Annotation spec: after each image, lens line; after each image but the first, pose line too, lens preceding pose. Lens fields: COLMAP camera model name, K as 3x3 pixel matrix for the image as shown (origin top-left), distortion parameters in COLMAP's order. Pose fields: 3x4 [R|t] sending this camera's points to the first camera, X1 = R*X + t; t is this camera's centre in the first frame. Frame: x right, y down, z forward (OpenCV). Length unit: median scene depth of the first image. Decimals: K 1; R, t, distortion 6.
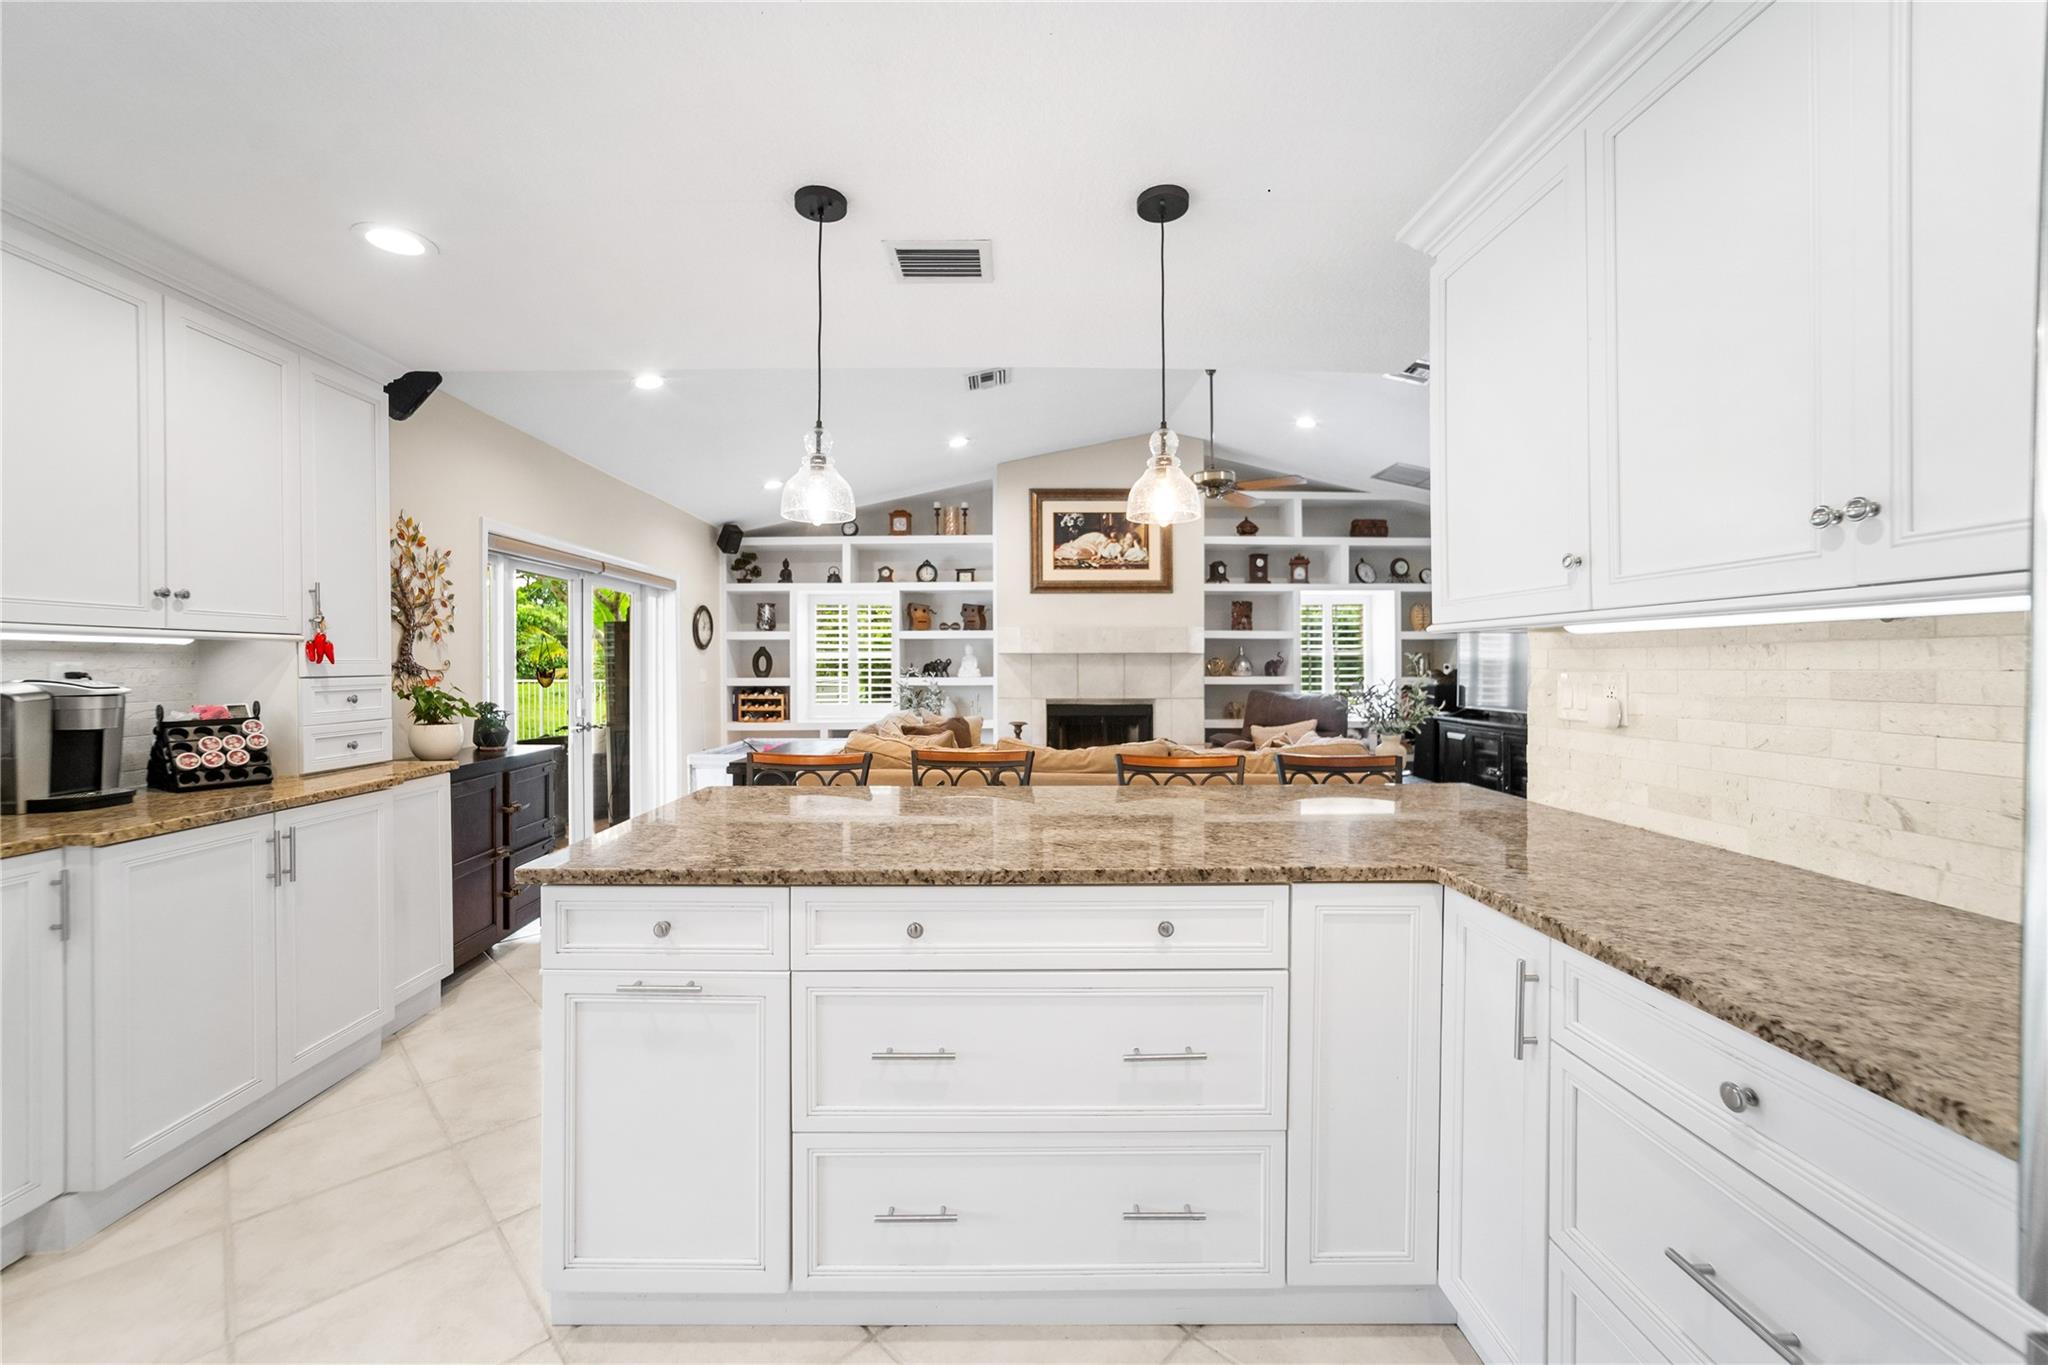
lens RADIAL K [[800.9, 0, 987.6], [0, 800.9, 664.4], [0, 0, 1]] dist [-0.001796, 0.000039]
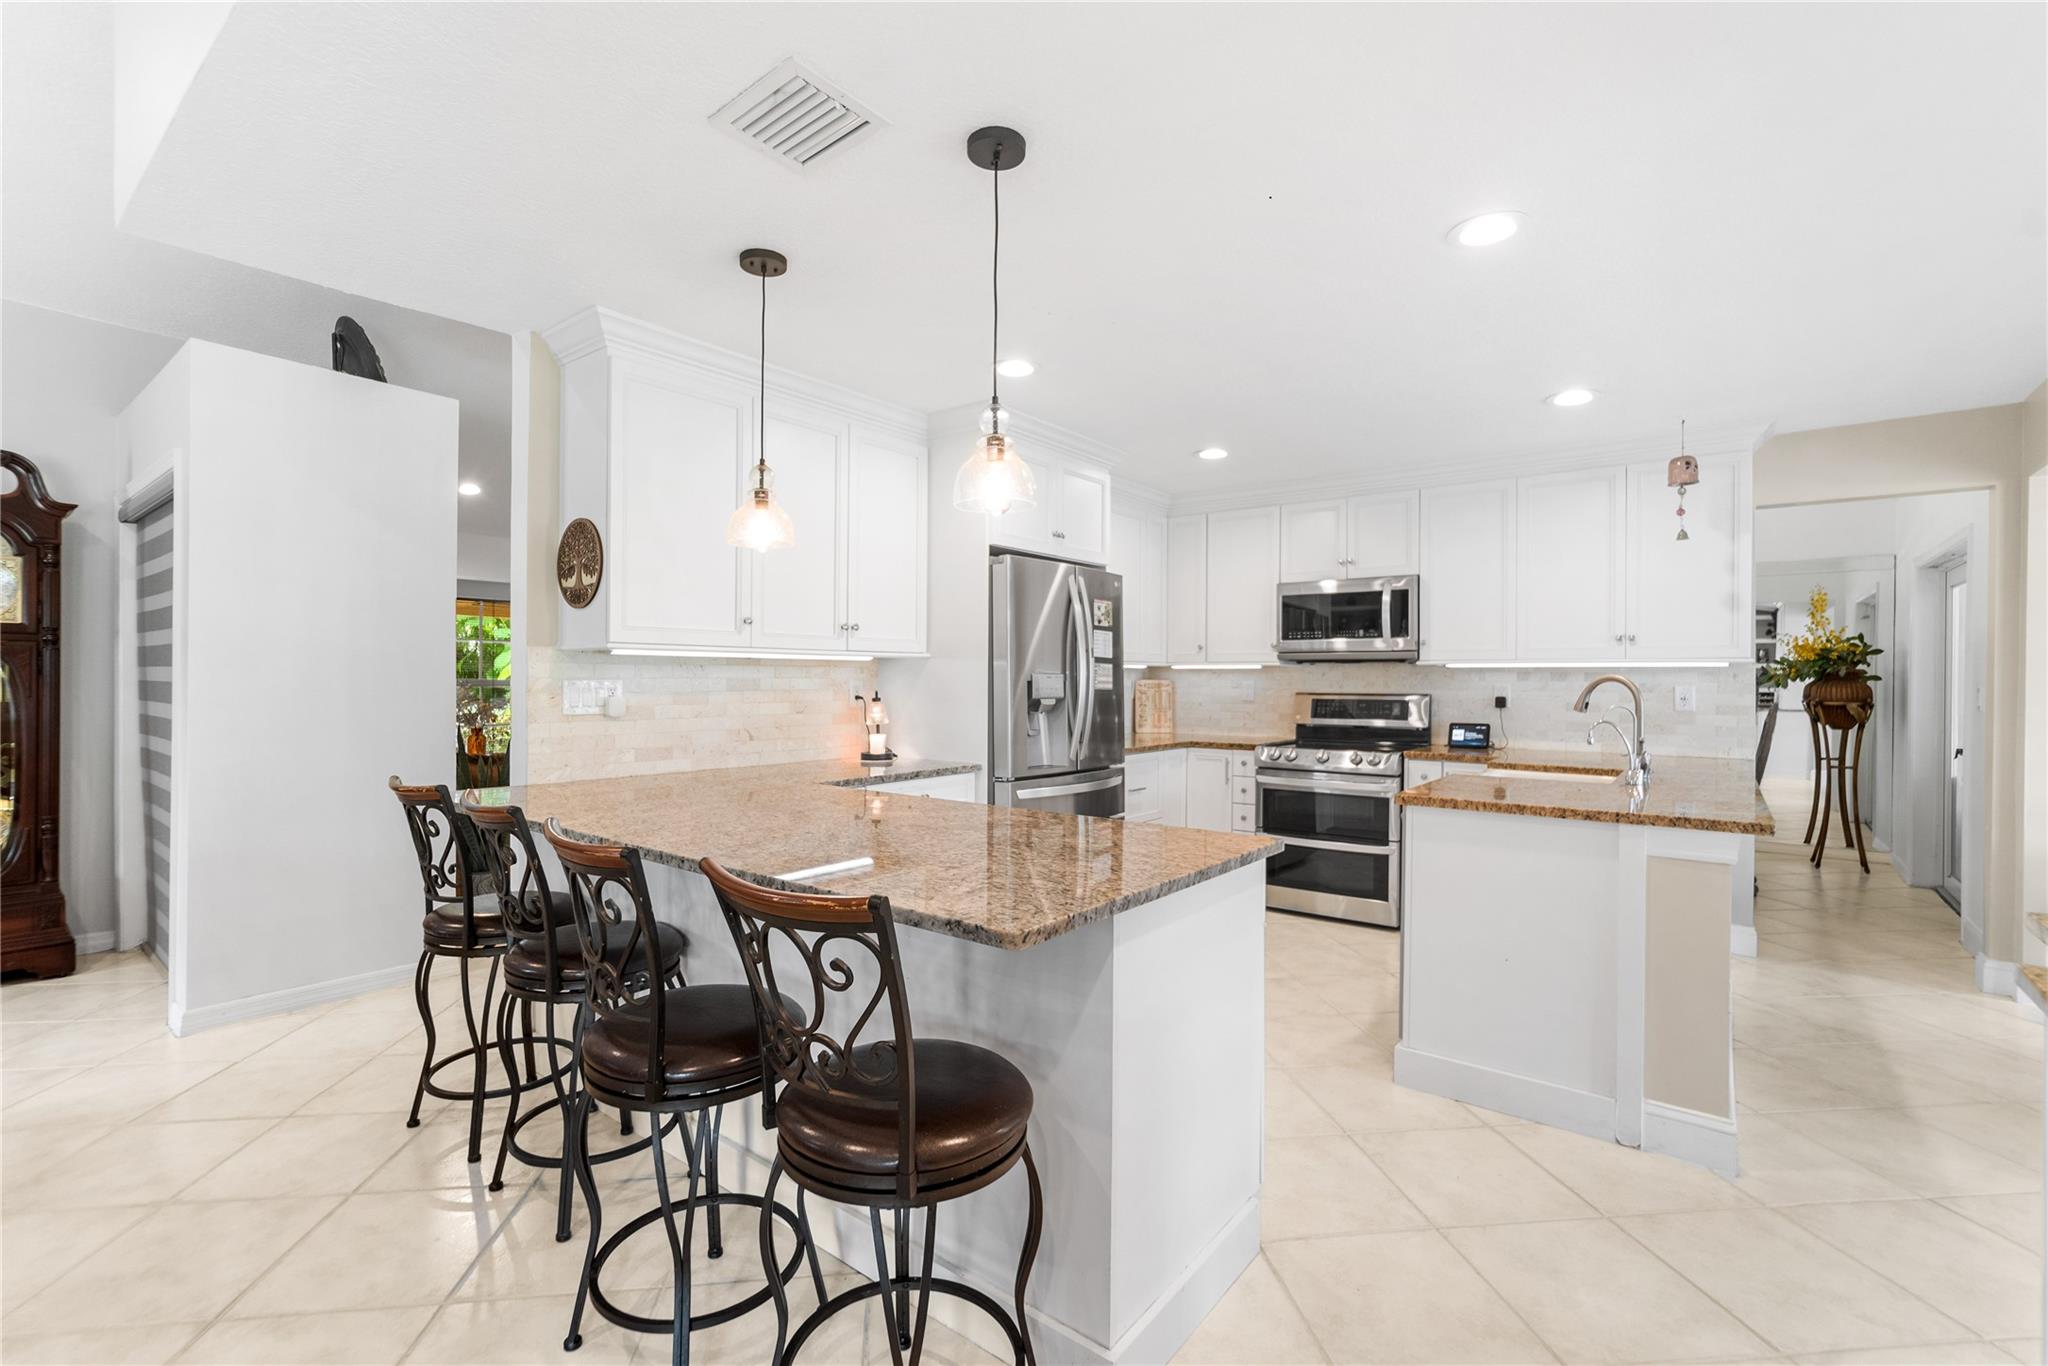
lens RADIAL K [[879.4, 0, 1030.3], [0, 879.4, 688.7], [0, 0, 1]] dist [0.001507, 0.000101]
pose [[-0.777014, -0.009014, 0.629418, -0.439816], [-0.004364, 0.999951, 0.008933, 0.004373], [-0.629468, 0.004194, -0.777015, 0.886029]]
